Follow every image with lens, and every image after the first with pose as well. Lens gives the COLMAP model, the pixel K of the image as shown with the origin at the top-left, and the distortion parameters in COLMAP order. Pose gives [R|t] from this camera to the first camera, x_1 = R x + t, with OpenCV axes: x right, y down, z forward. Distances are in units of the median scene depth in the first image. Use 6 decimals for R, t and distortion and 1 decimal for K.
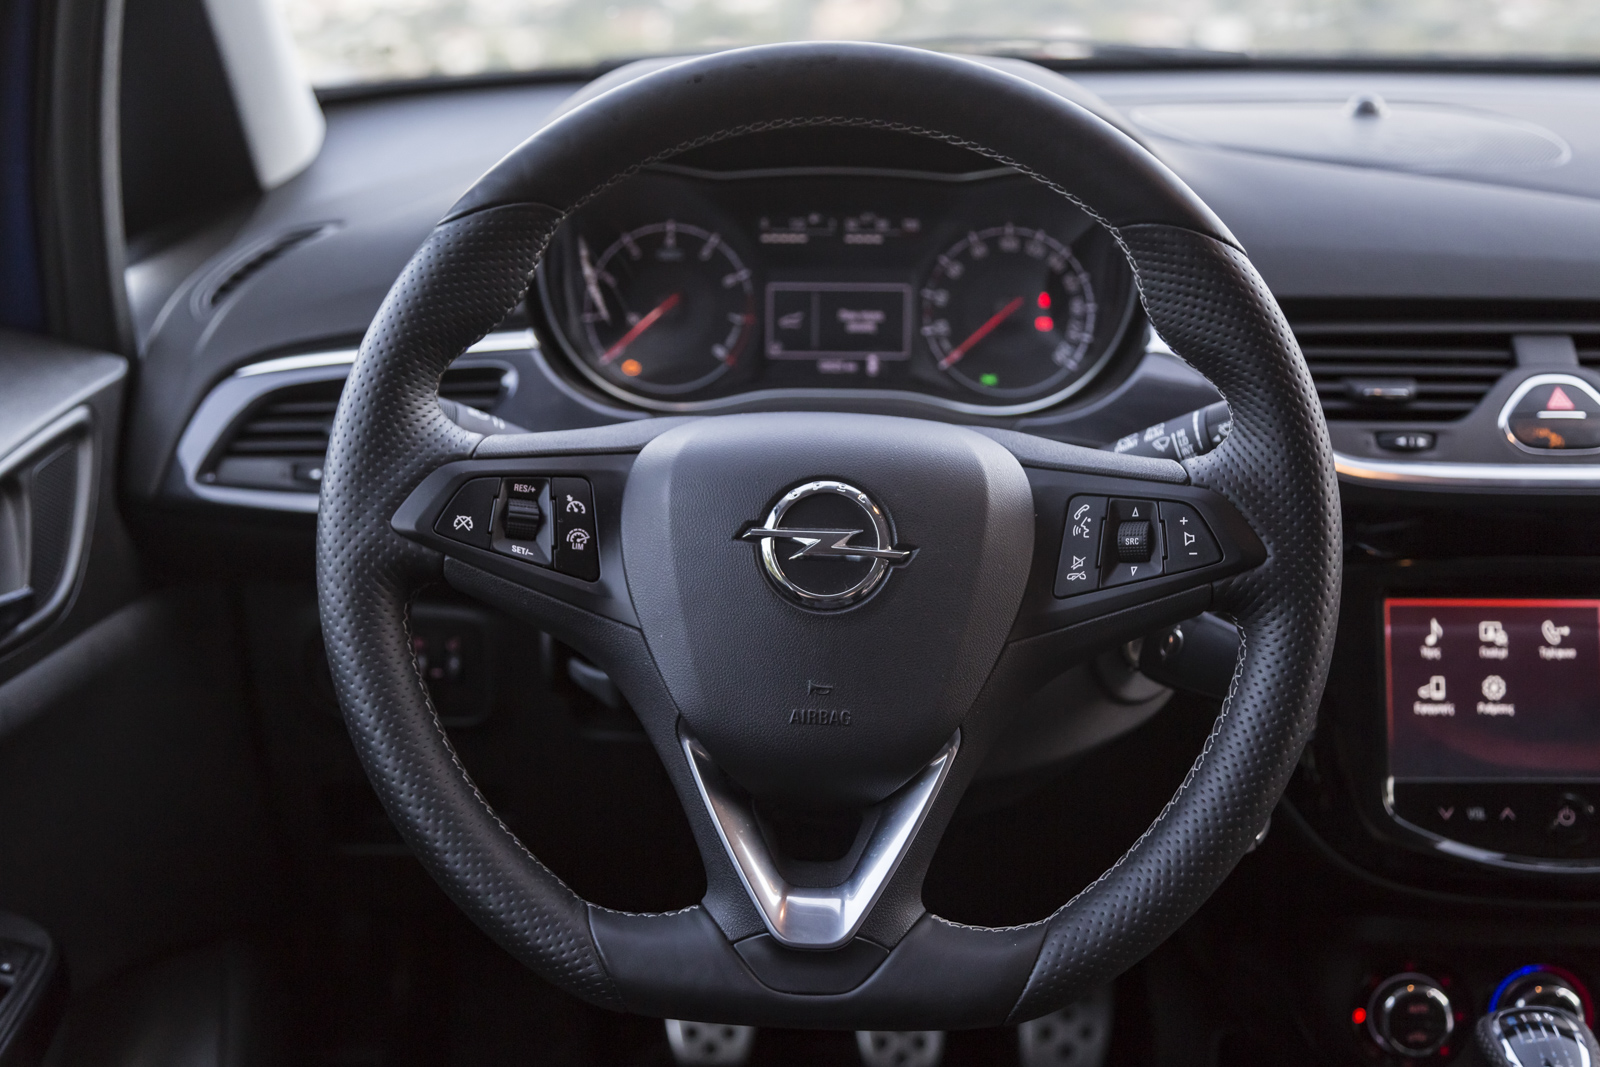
lens RADIAL K [[2283.0, 0, 800.0], [0, 2283.0, 533.5], [0, 0, 1]] dist [0.017262, 0.016927]
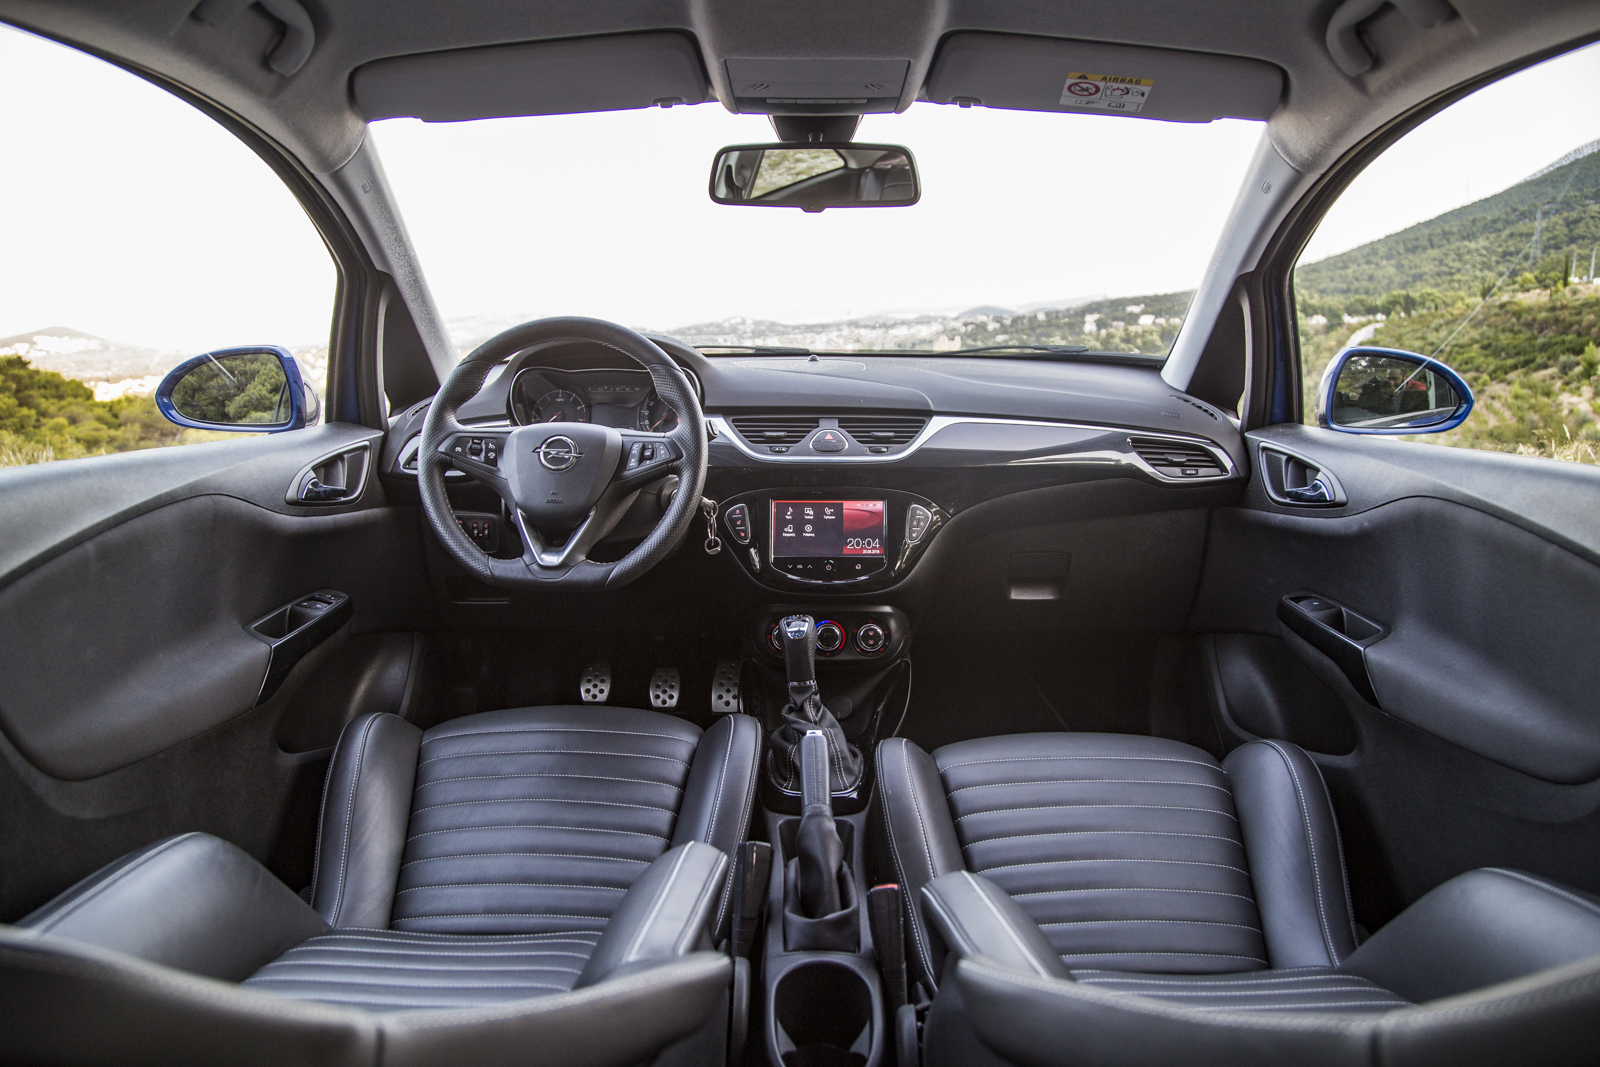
lens RADIAL K [[1187.2, 0, 800.0], [0, 1187.2, 533.5], [0, 0, 1]] dist [-0.124609, 0.064539]
pose [[0.999941, -0.000890, -0.010831, 0.368696], [-0.000232, 0.994667, -0.103141, 0.287568], [0.010865, 0.103137, 0.994608, -0.723658]]
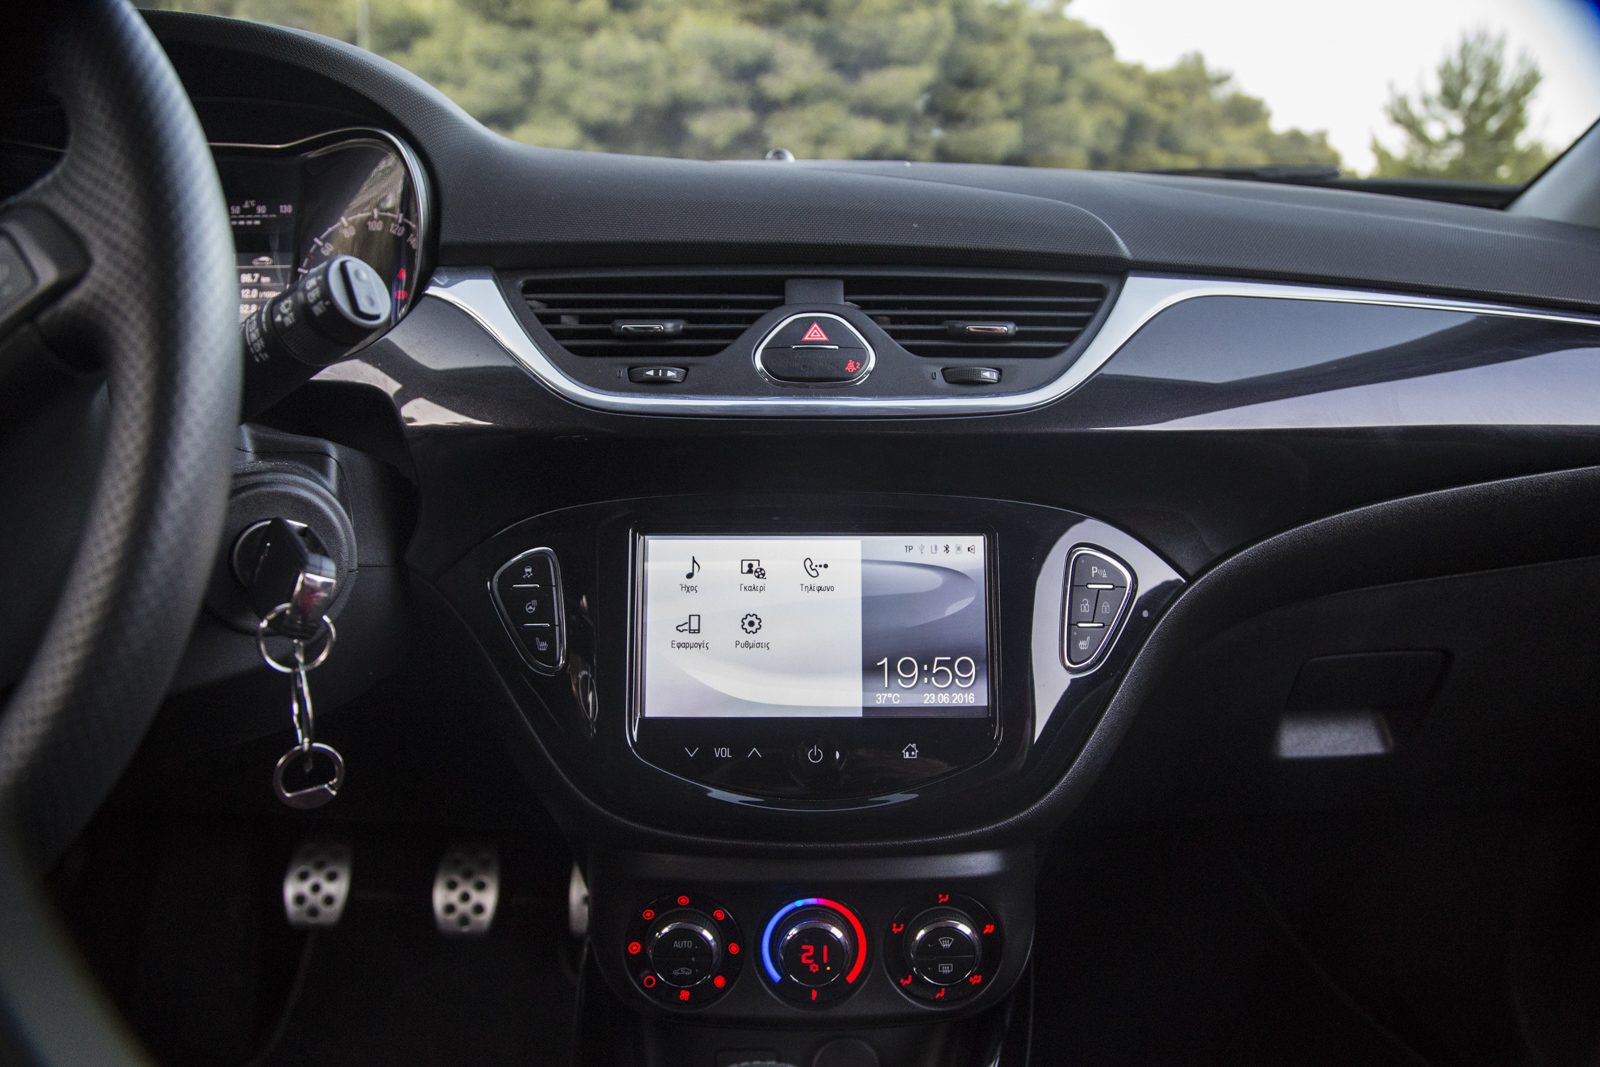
lens RADIAL K [[1141.5, 0, 800.0], [0, 1141.5, 533.5], [0, 0, 1]] dist [-0.128622, 0.048404]
pose [[1.000000, 0.000163, -0.000651, 0.386822], [-0.000187, 0.999317, -0.036963, 0.055360], [0.000644, 0.036963, 0.999316, 0.603721]]
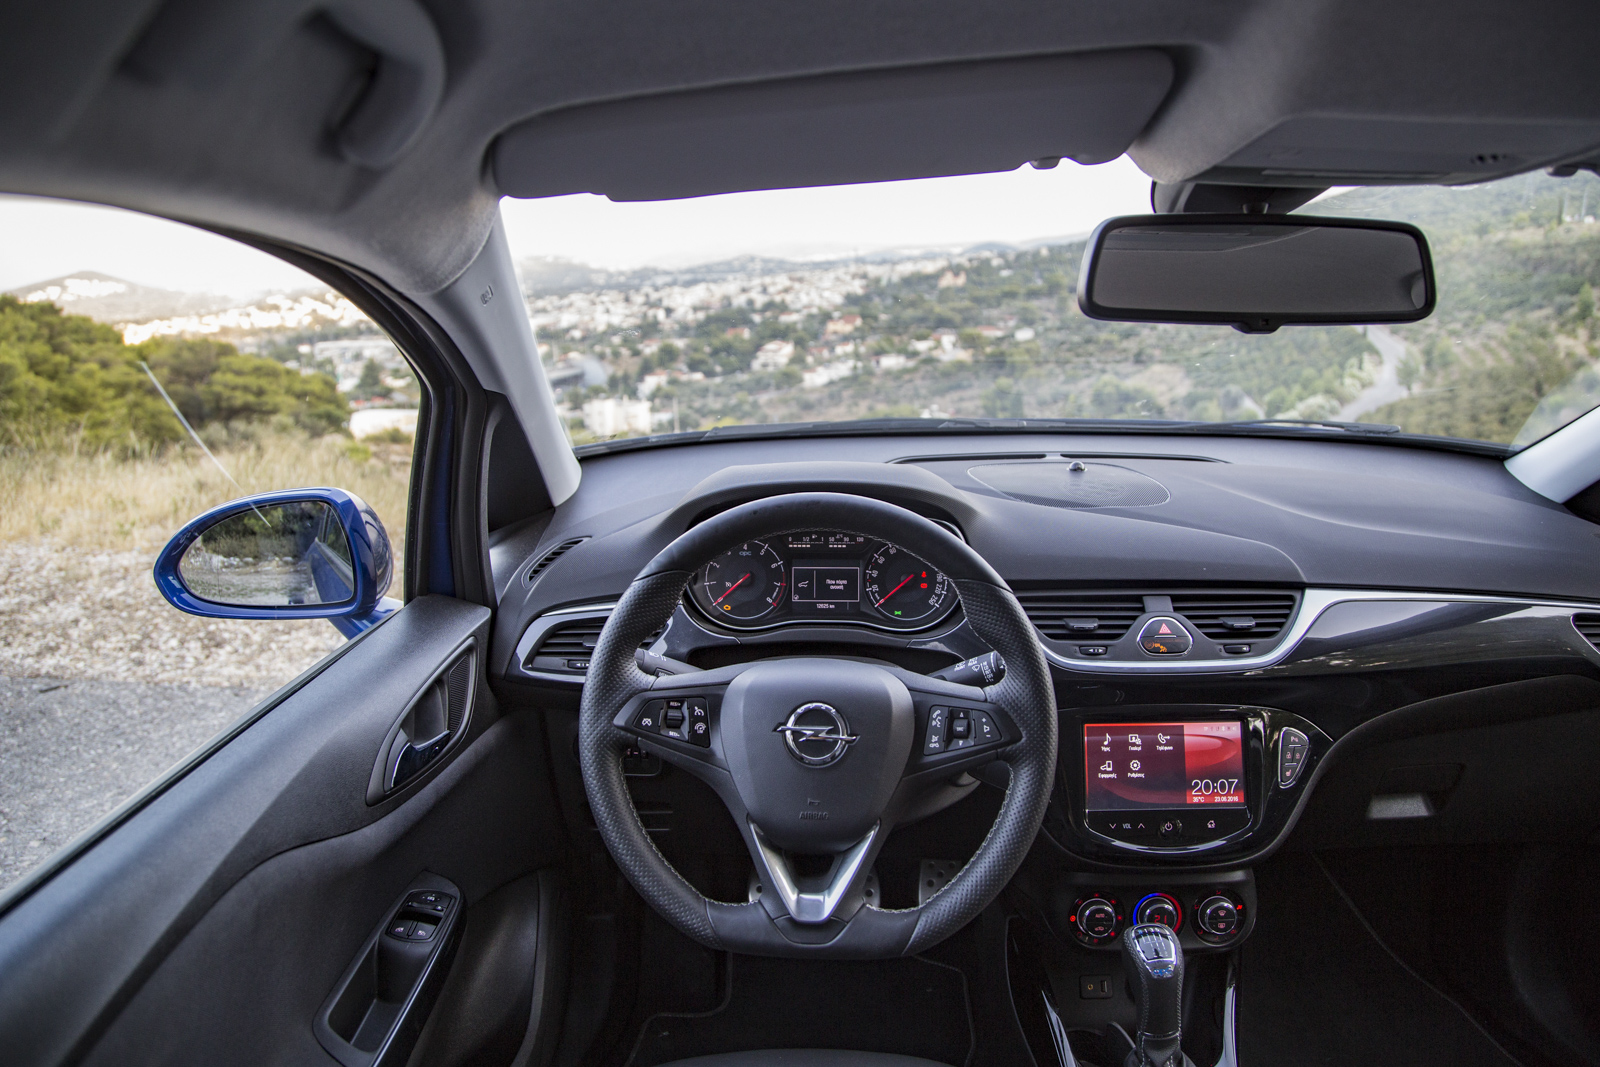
lens RADIAL K [[1141.5, 0, 800.0], [0, 1141.5, 533.5], [0, 0, 1]] dist [-0.128622, 0.048404]
pose [[0.999863, -0.005980, -0.015463, 0.012607], [0.005355, 0.999181, -0.040112, -0.127396], [0.015690, 0.040024, 0.999076, -0.062254]]
